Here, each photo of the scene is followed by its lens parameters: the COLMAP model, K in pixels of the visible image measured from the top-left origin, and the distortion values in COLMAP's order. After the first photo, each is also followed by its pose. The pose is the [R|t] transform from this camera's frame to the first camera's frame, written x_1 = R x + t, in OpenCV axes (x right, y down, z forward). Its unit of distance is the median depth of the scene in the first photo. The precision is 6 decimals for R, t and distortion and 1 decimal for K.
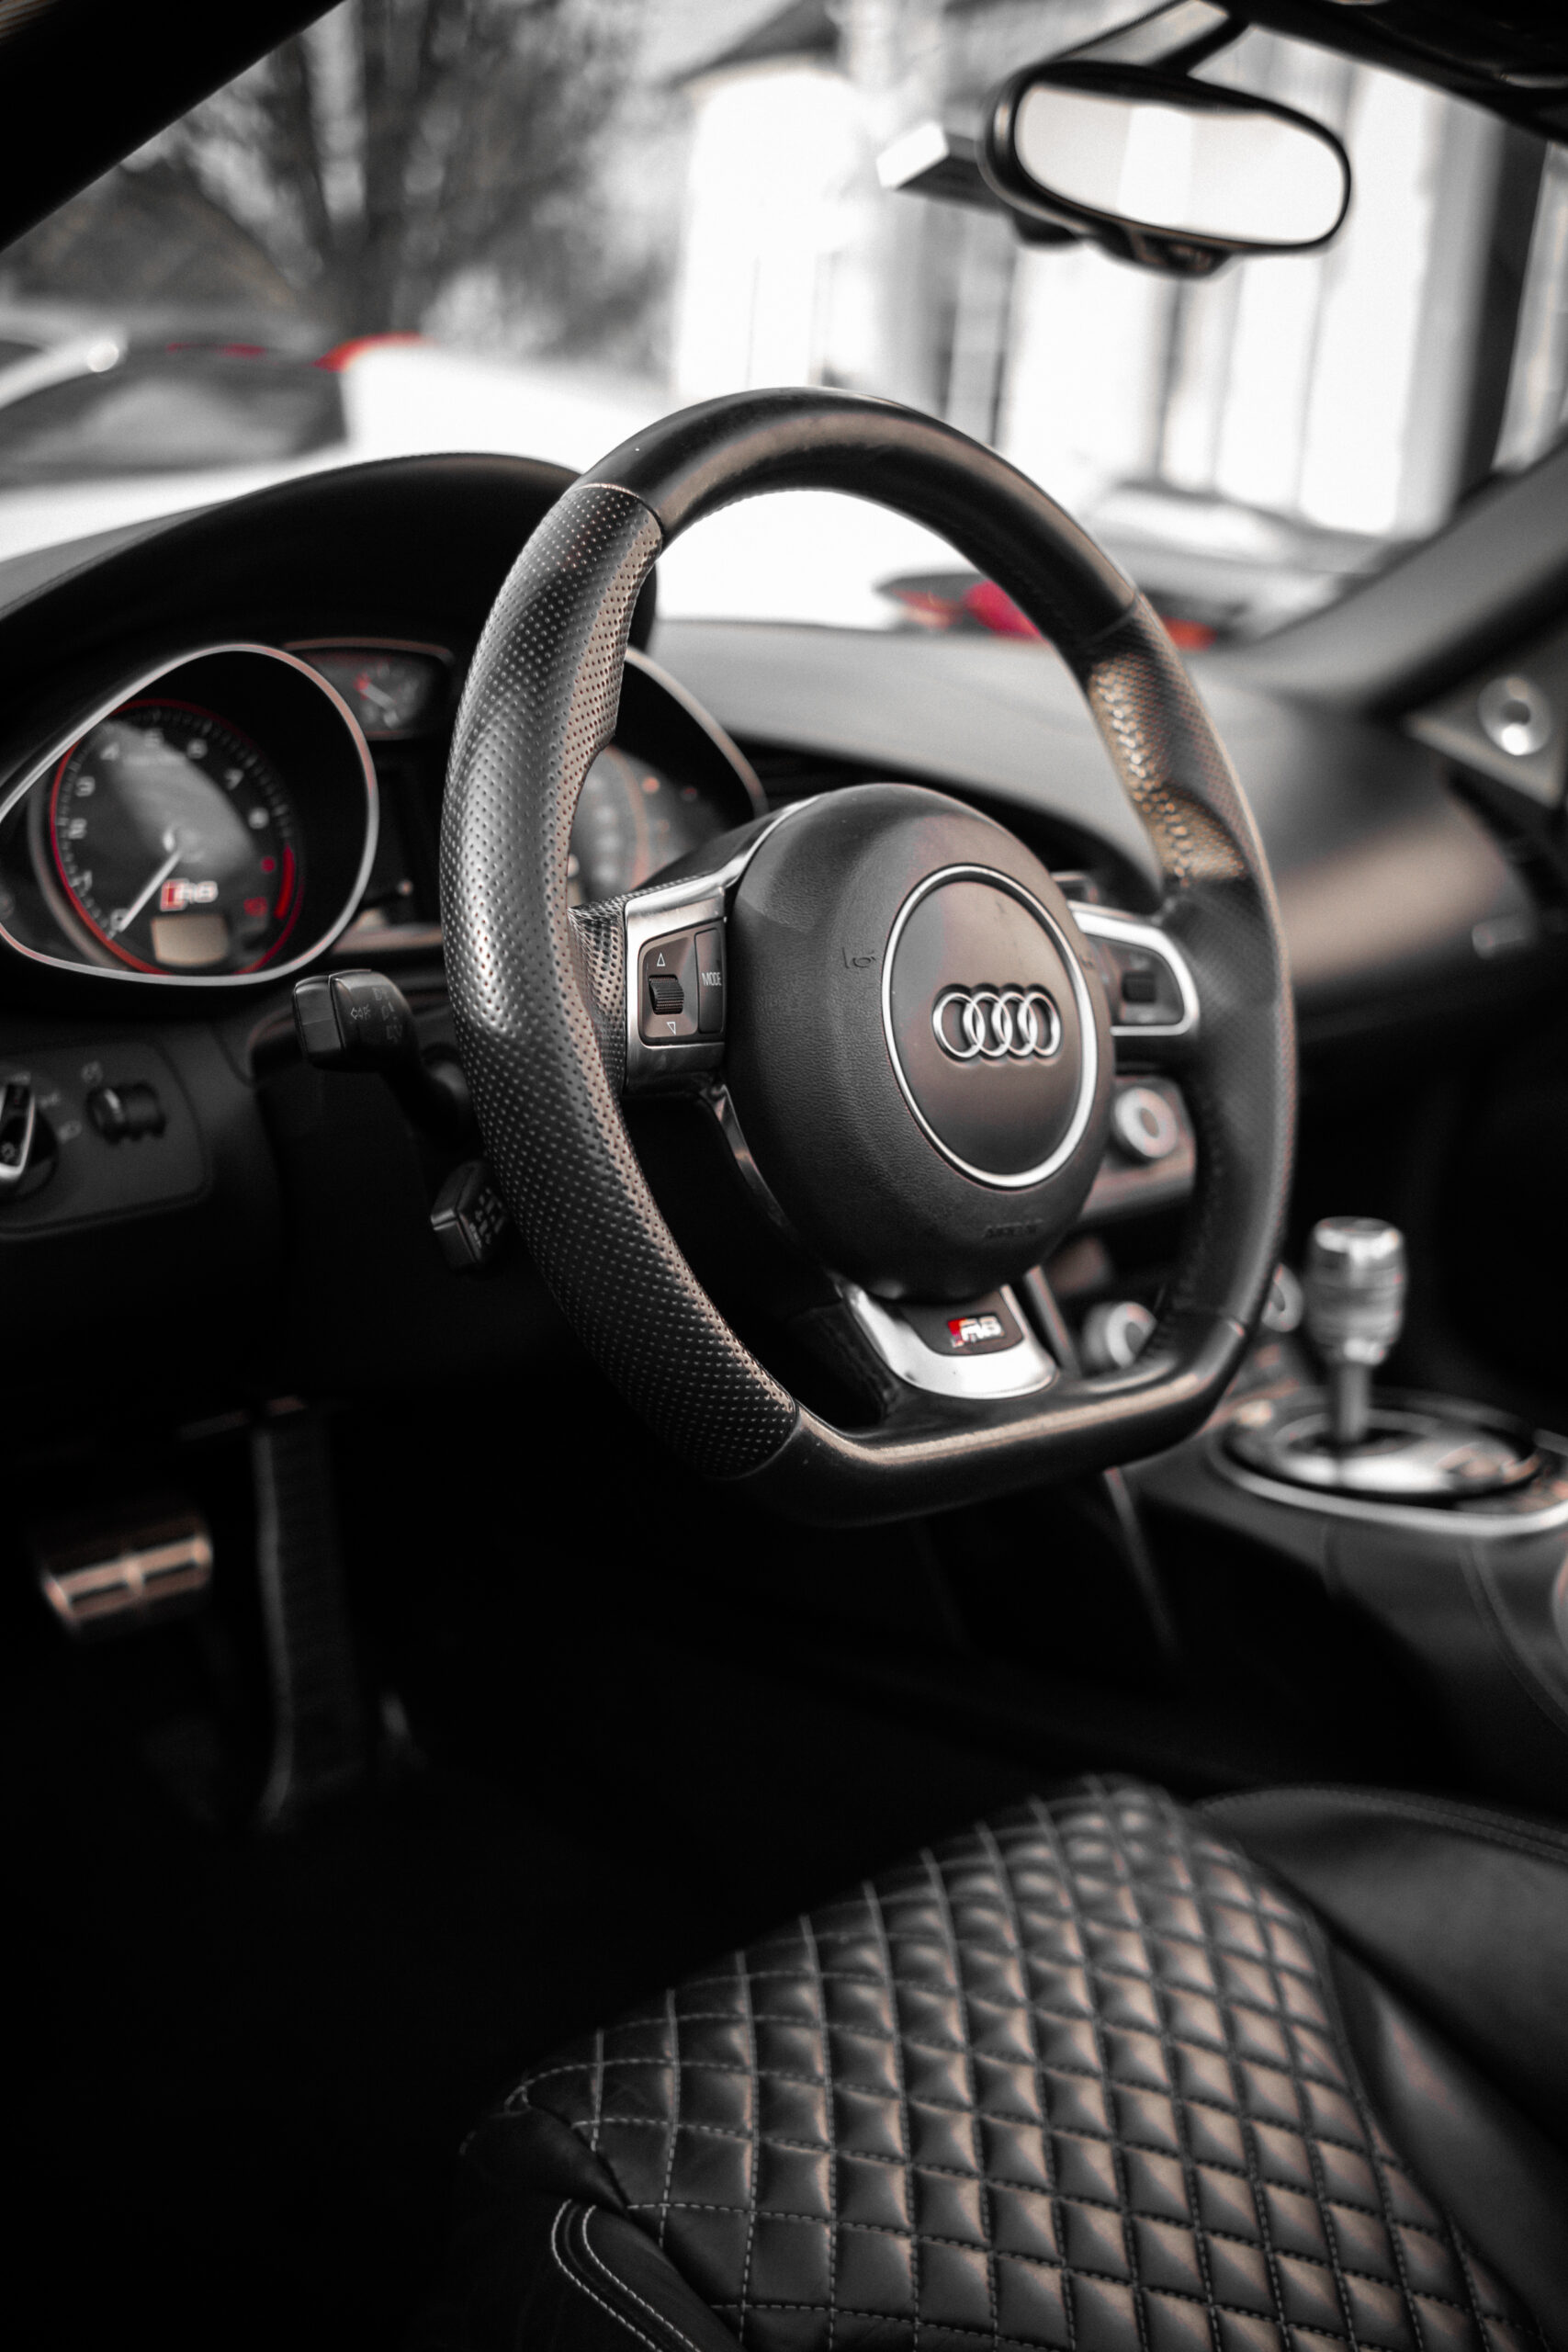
lens RADIAL K [[2291.4, 0, 782.6], [0, 2291.4, 1227.8], [0, 0, 1]] dist [-0.044183, 0.020440]
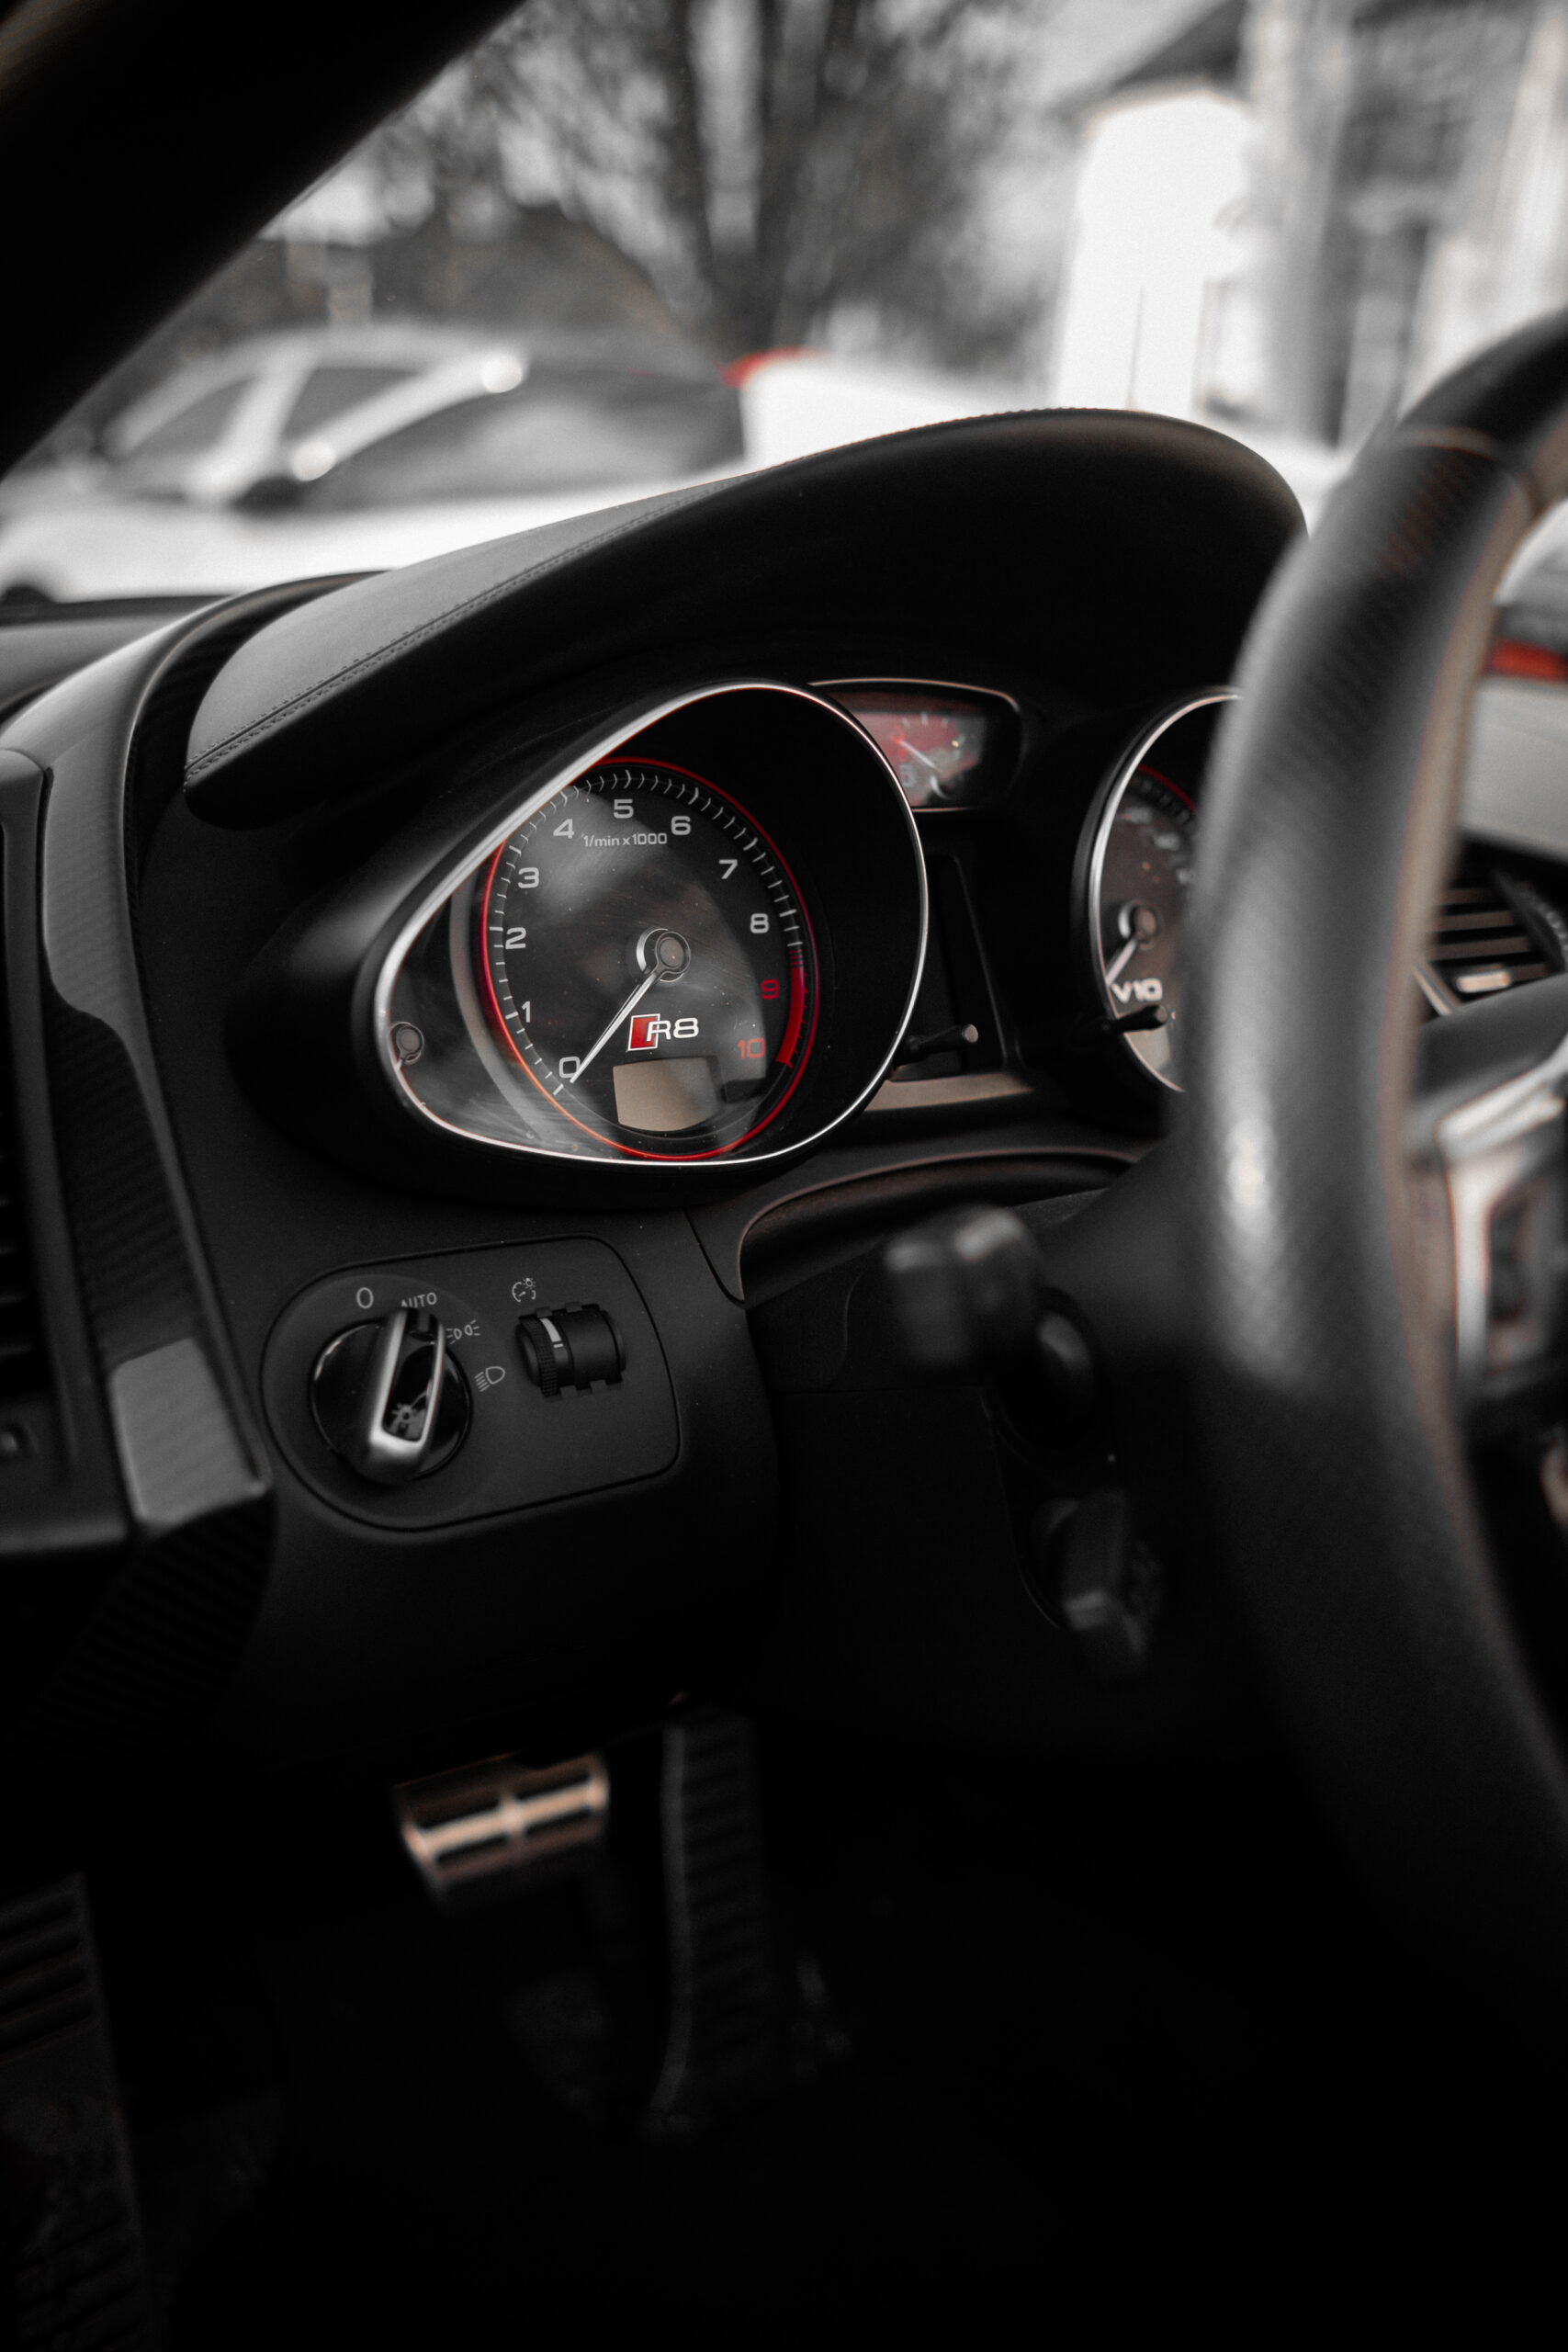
lens RADIAL K [[2291.4, 0, 782.6], [0, 2291.4, 1227.8], [0, 0, 1]] dist [-0.044183, 0.020440]
pose [[0.988580, 0.040738, -0.145088, -0.082428], [-0.042666, 0.999037, -0.010203, -0.055479], [0.144532, 0.016277, 0.989366, 0.211573]]
